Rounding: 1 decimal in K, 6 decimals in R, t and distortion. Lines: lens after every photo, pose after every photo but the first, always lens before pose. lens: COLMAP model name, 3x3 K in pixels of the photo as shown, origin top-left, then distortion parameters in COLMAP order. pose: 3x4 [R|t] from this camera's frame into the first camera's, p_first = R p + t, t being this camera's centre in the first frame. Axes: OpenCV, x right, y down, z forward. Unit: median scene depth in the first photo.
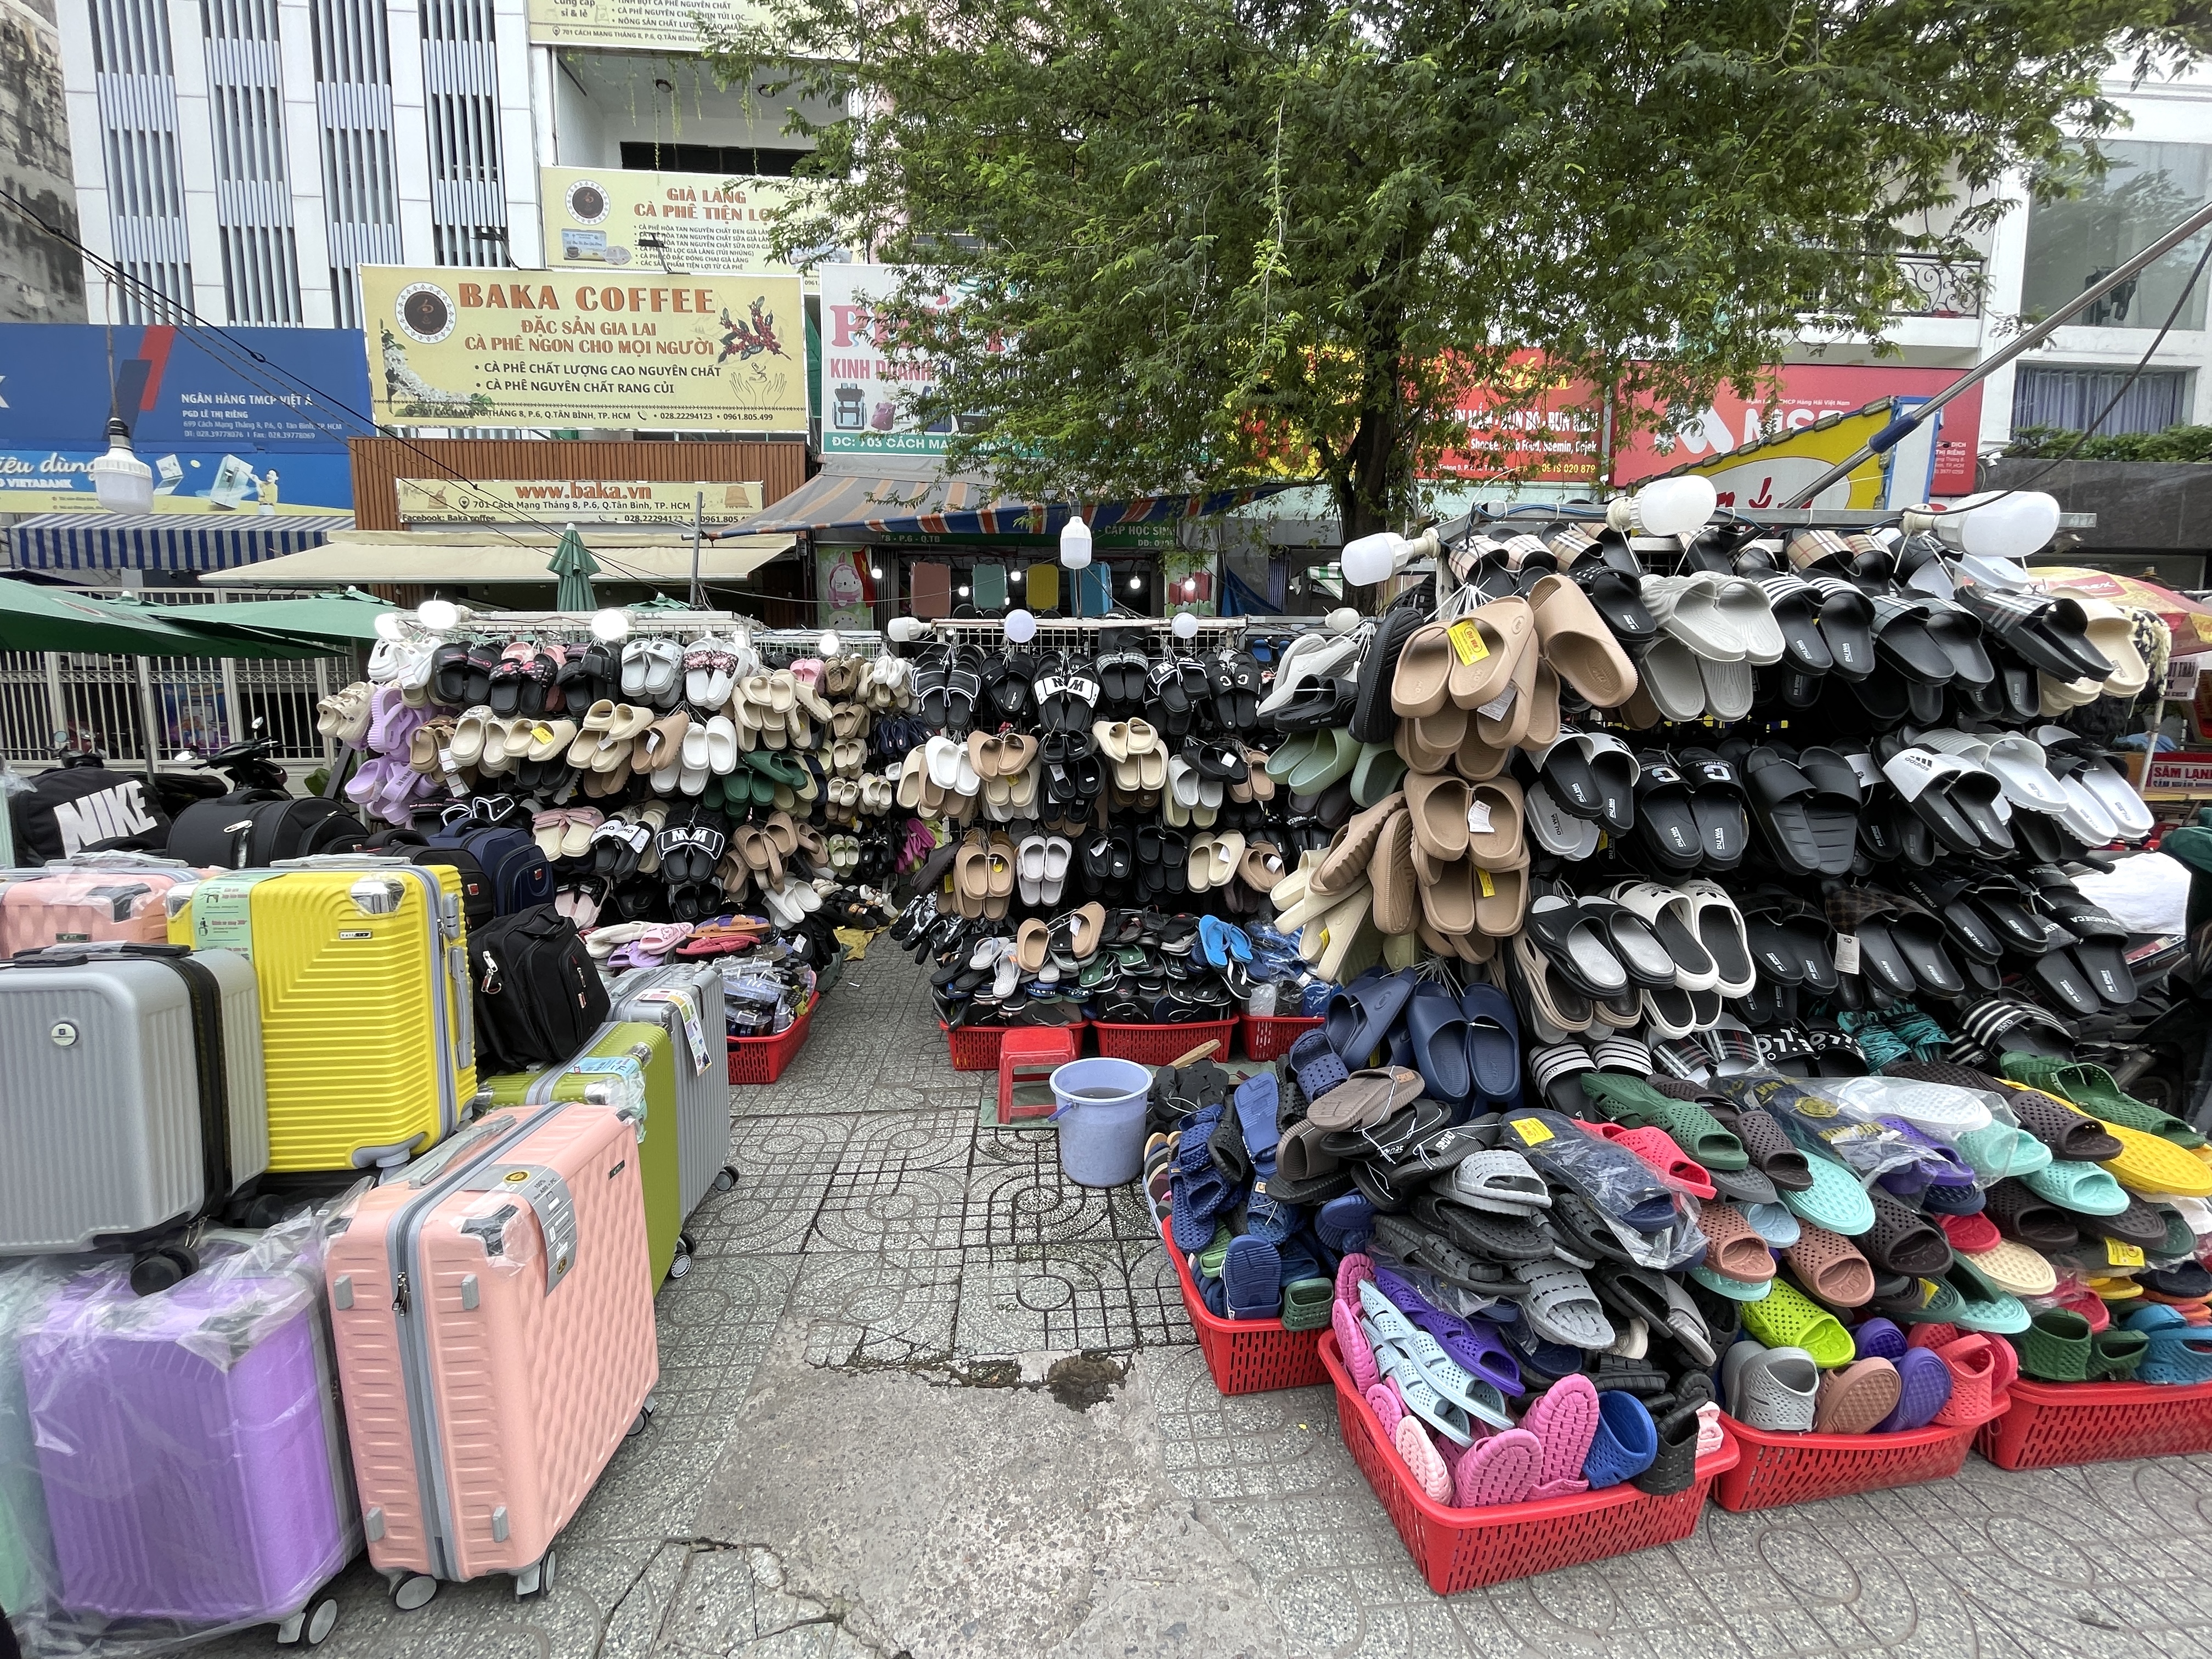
lens RADIAL K [[933.4, 0, 1112.9], [0, 933.4, 824.8], [0, 0, 1]] dist [-0.017326, 0.008928]
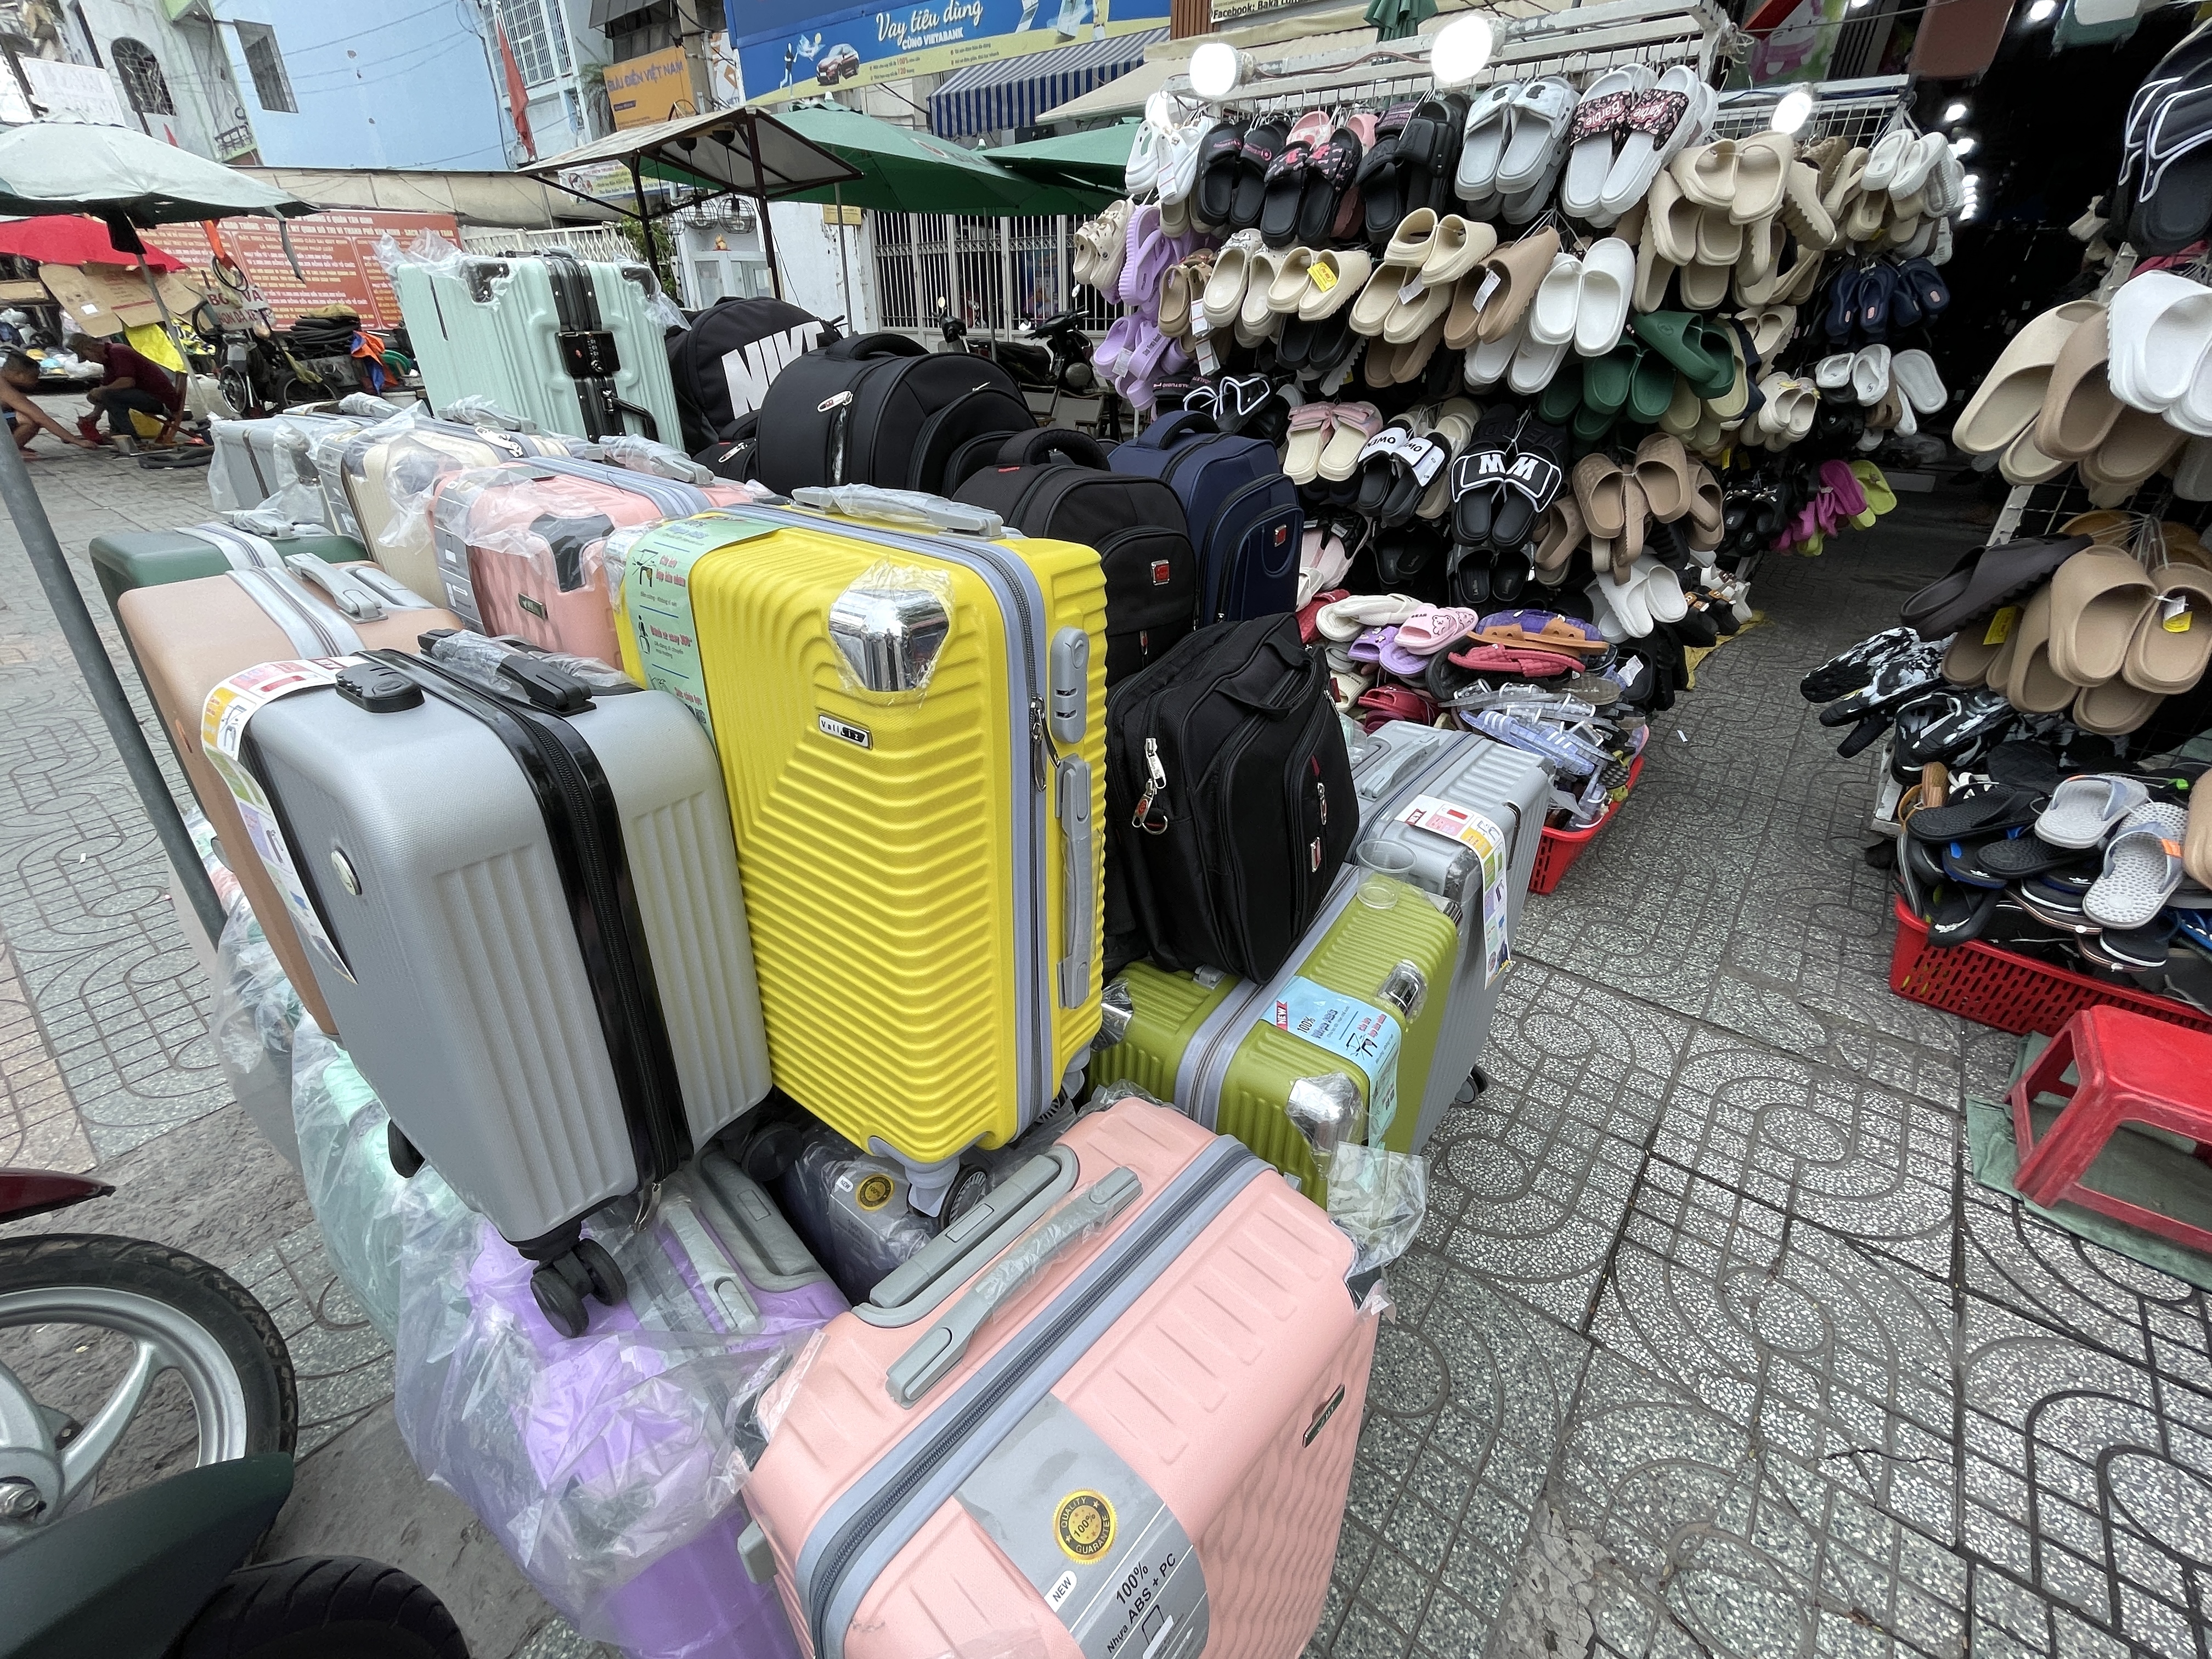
lens RADIAL K [[933.4, 0, 1112.9], [0, 933.4, 824.8], [0, 0, 1]] dist [-0.017326, 0.008928]
pose [[0.741693, 0.331448, -0.583124, -0.216891], [-0.079316, 0.906615, 0.414436, -0.006958], [0.666033, -0.261134, 0.698719, 0.348275]]
